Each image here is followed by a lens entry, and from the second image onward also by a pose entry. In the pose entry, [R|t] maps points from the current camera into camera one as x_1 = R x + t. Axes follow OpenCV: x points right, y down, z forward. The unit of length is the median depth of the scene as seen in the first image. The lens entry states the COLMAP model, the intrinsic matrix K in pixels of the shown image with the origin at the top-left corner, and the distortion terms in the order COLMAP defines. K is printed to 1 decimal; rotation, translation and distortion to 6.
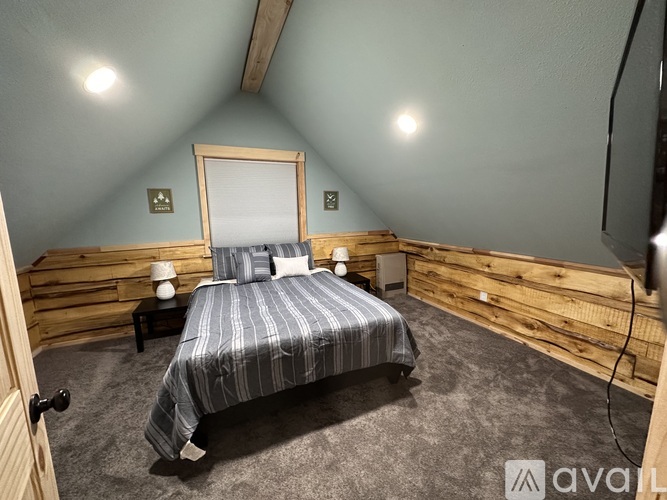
lens RADIAL K [[266.3, 0, 334.6], [0, 266.3, 247.4], [0, 0, 1]] dist [0.001973, -0.000977]
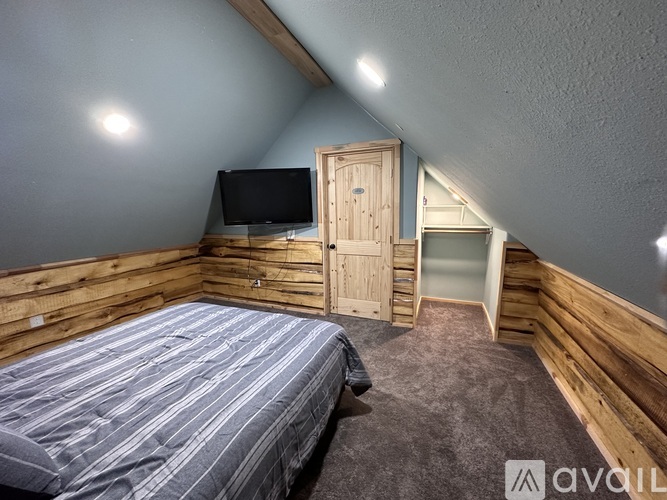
lens RADIAL K [[266.3, 0, 333.8], [0, 266.3, 250.1], [0, 0, 1]] dist [0.001973, -0.000977]
pose [[-0.713249, -0.074660, 0.696923, -0.708829], [0.121521, 0.966081, 0.227862, -0.115571], [-0.690296, 0.247213, -0.679984, 0.914932]]
